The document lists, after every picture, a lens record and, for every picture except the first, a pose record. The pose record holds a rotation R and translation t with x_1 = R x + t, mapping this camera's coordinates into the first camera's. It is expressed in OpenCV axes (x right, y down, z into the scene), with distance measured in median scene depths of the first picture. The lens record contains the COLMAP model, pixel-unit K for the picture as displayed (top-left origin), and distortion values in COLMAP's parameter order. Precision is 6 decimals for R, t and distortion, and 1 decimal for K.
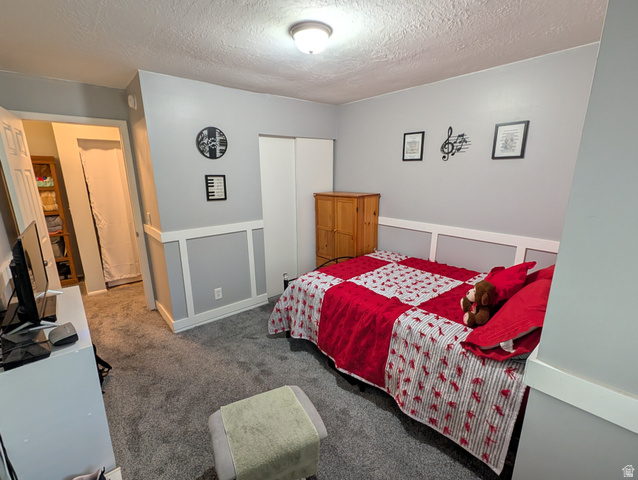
lens RADIAL K [[273.6, 0, 319.6], [0, 273.6, 238.7], [0, 0, 1]] dist [0.000719, 0.000096]
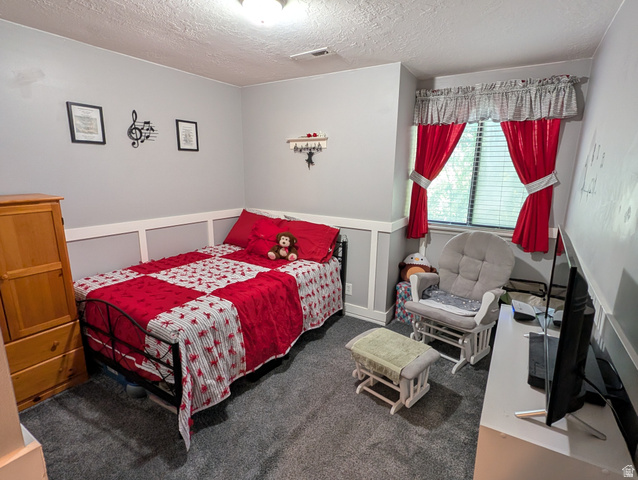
lens RADIAL K [[333.3, 0, 319.4], [0, 333.3, 241.3], [0, 0, 1]] dist [0.002308, -0.000015]
pose [[-0.260890, -0.222738, 0.939321, -0.806708], [0.197221, 0.940199, 0.277723, -0.187154], [-0.945008, 0.257708, -0.201360, 0.752627]]
